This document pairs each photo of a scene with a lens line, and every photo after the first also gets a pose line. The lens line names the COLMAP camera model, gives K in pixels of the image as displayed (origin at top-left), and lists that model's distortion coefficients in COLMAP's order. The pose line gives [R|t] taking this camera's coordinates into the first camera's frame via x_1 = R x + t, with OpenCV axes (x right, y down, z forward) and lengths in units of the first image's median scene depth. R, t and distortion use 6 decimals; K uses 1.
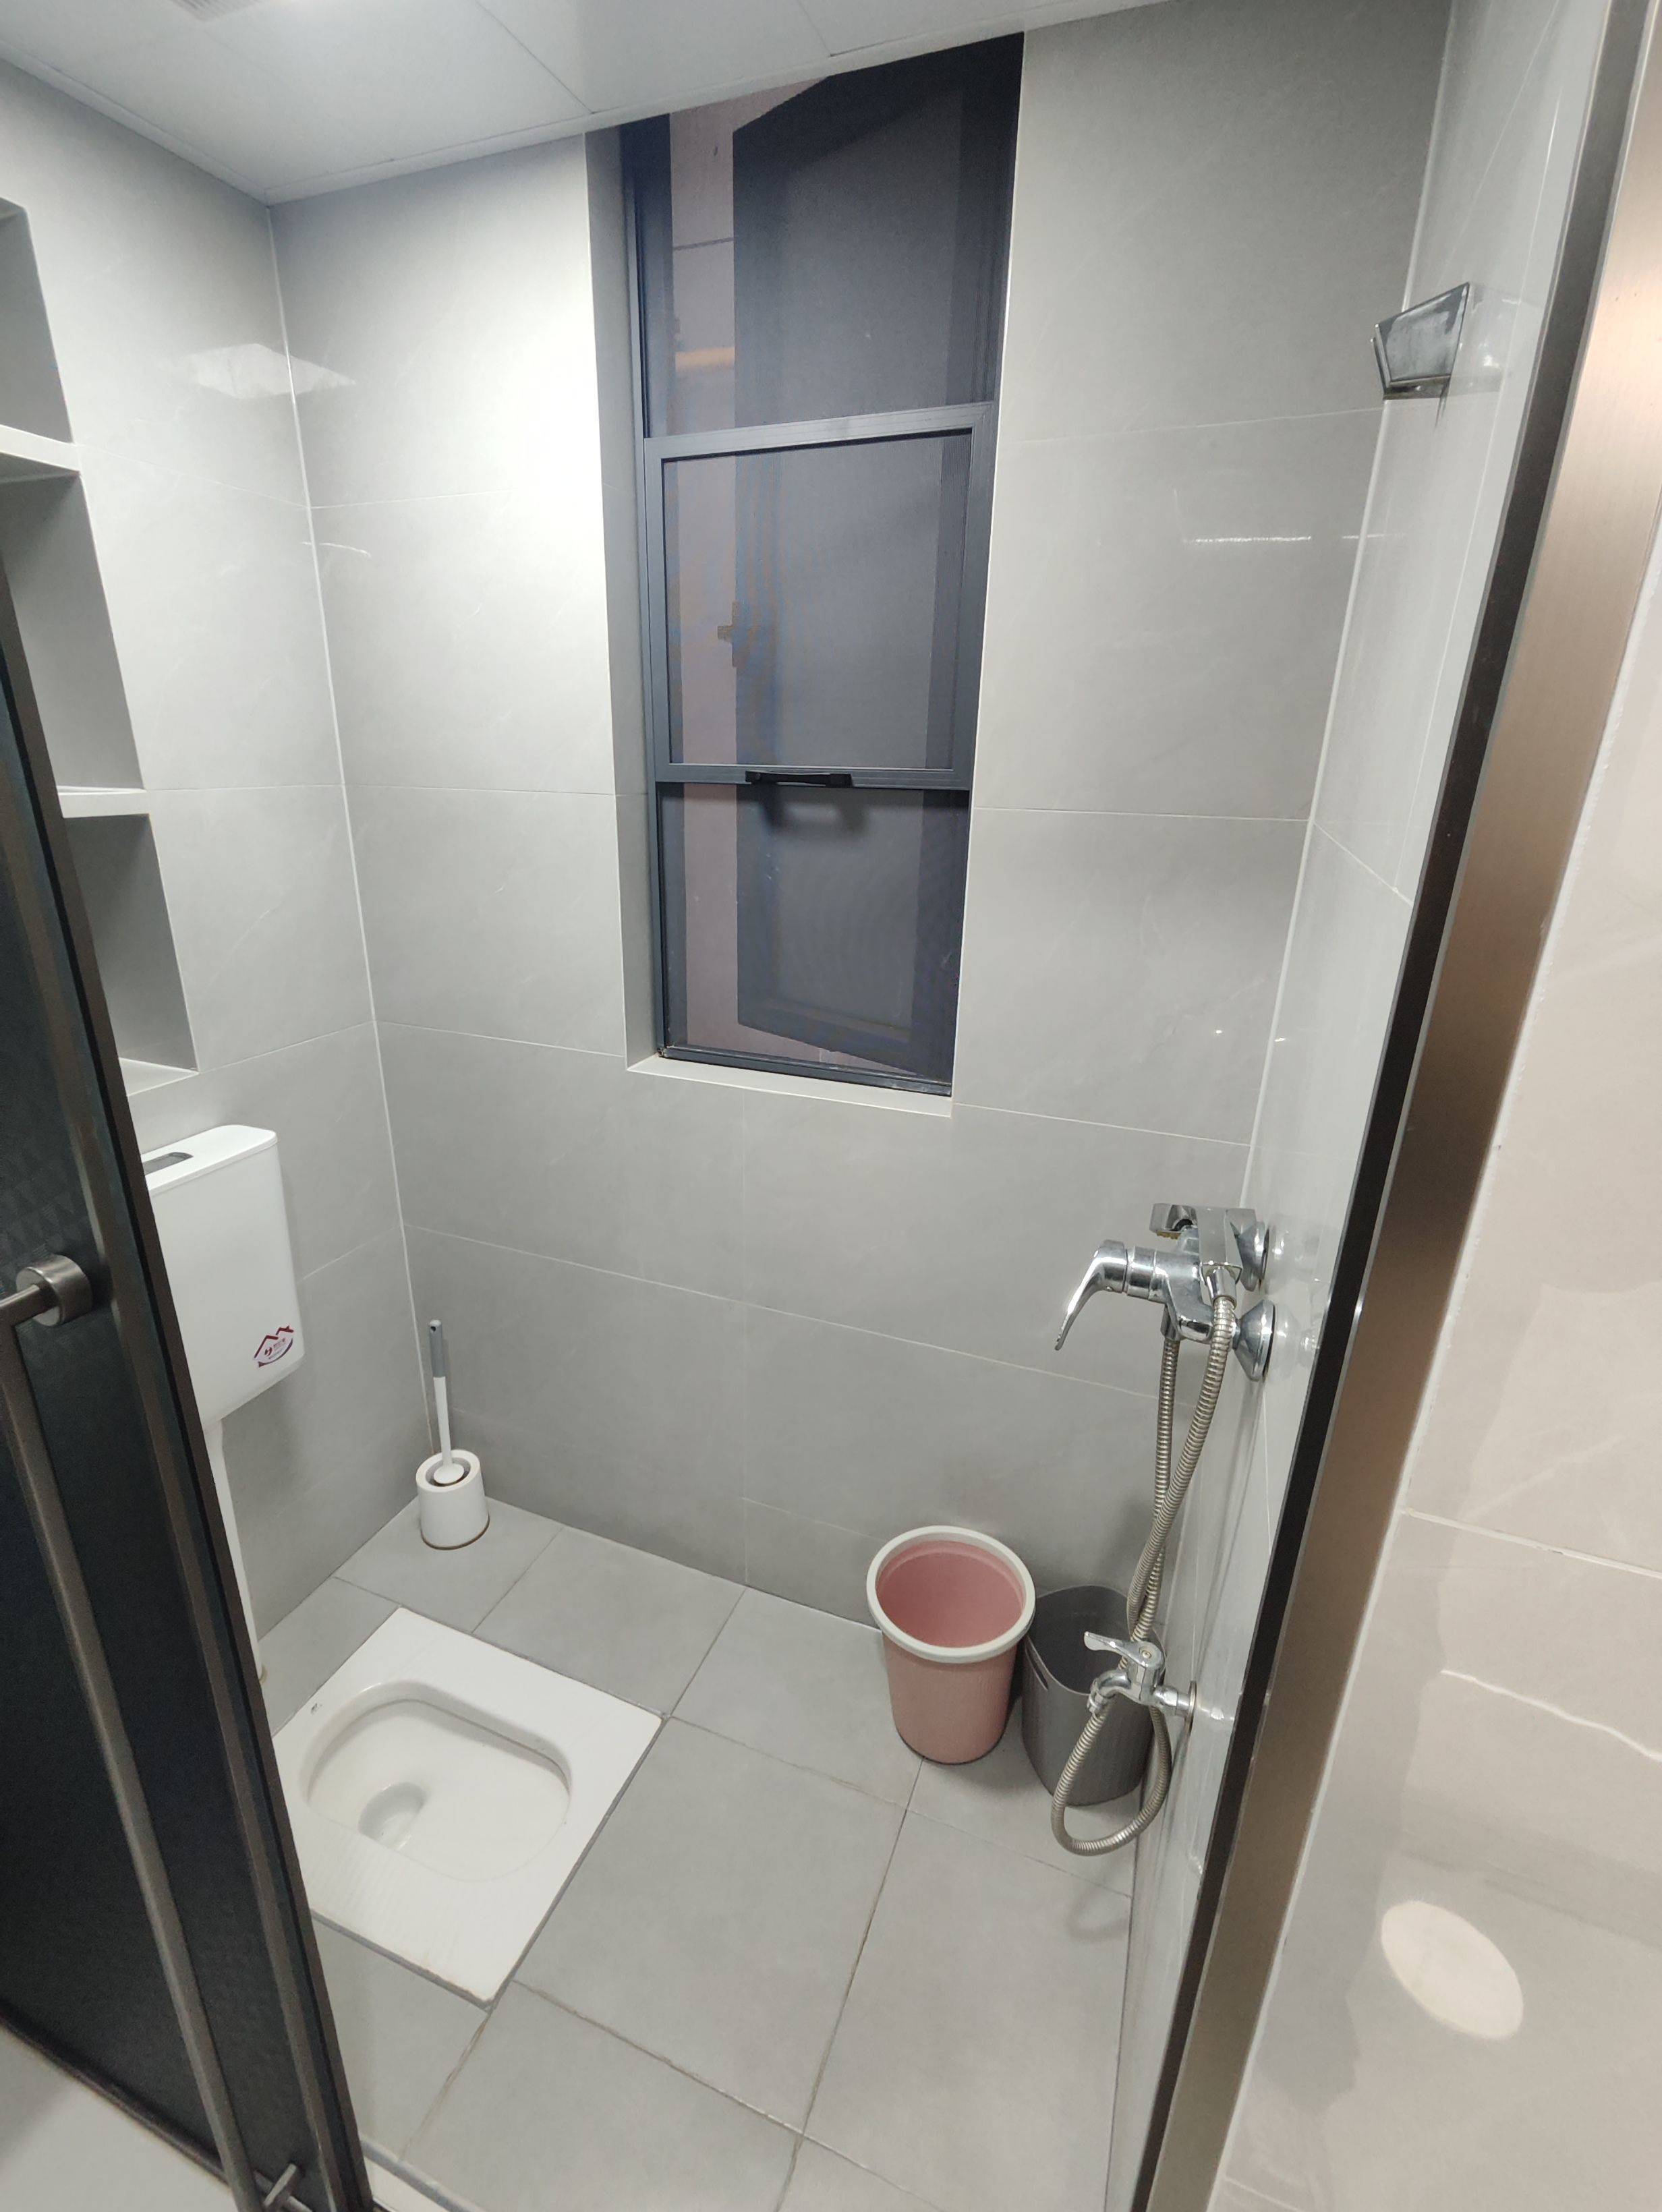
lens RADIAL K [[1008.1, 0, 816.2], [0, 1008.1, 1112.2], [0, 0, 1]] dist [0.008800, -0.001030]
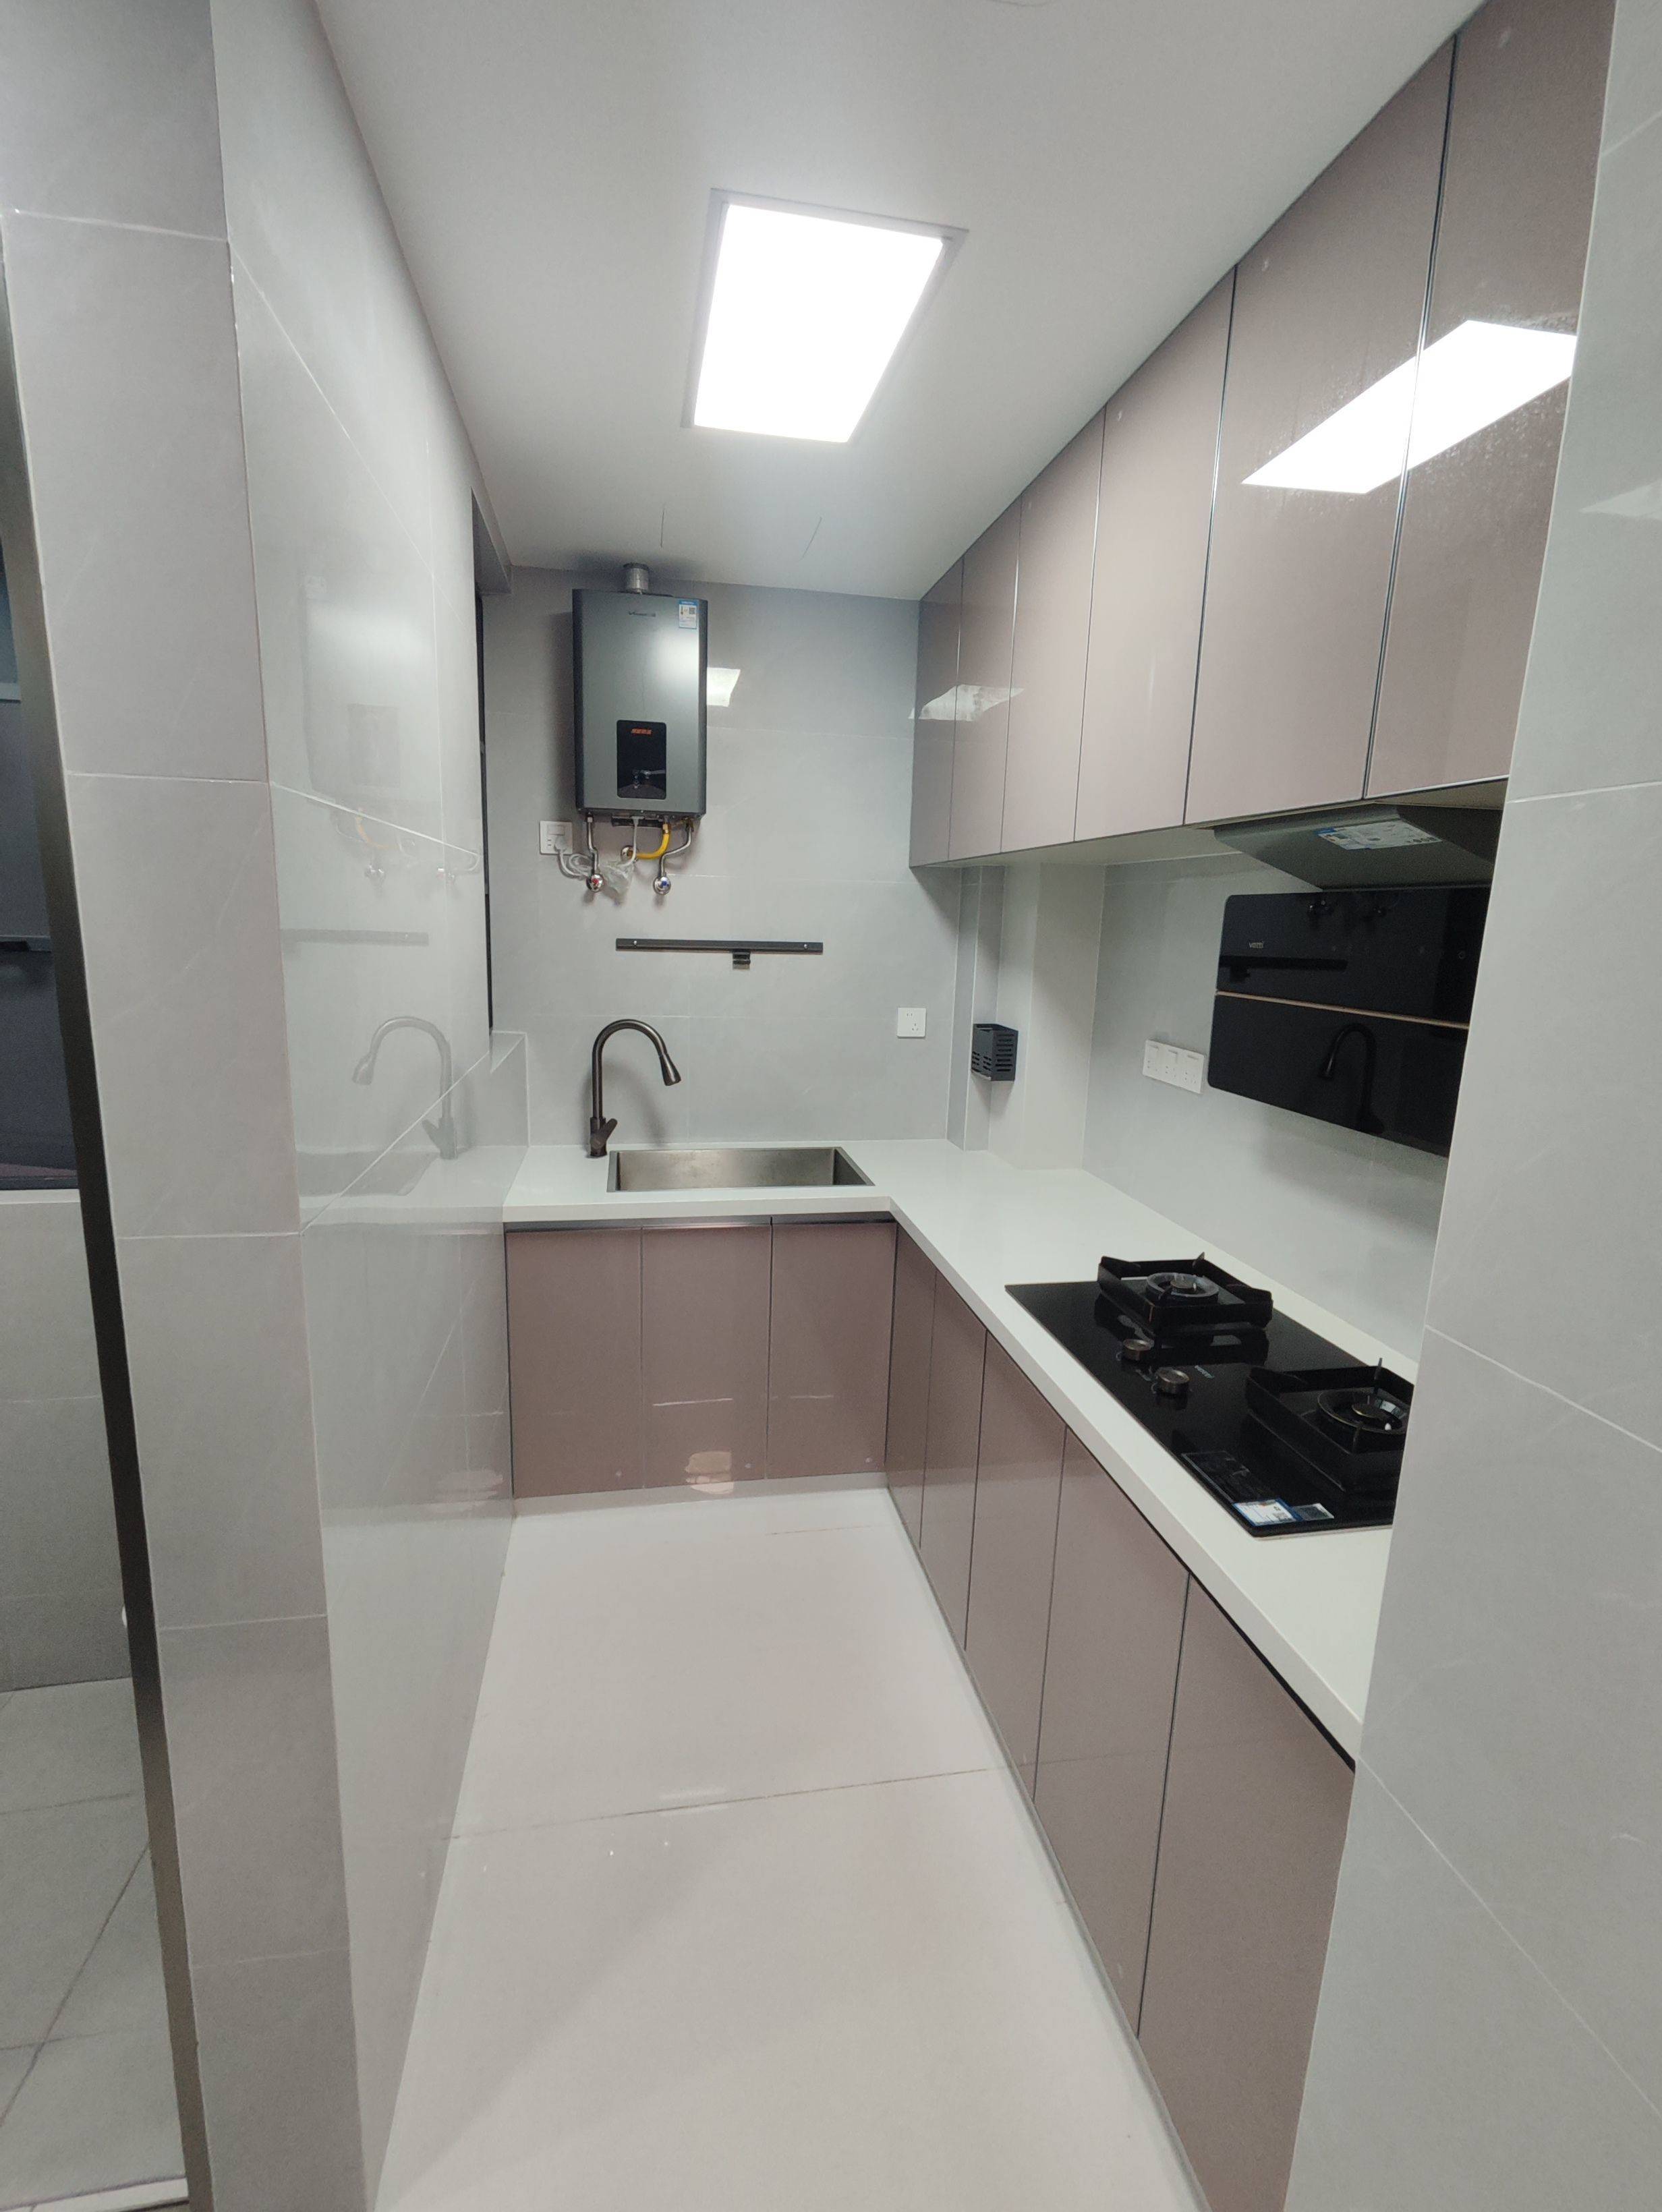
lens RADIAL K [[1008.1, 0, 799.6], [0, 1008.1, 1108.4], [0, 0, 1]] dist [0.008800, -0.001030]
pose [[0.854250, -0.097465, 0.510644, 0.165104], [0.165389, 0.982185, -0.089210, 0.120543], [-0.492852, 0.160663, 0.855152, -0.446711]]
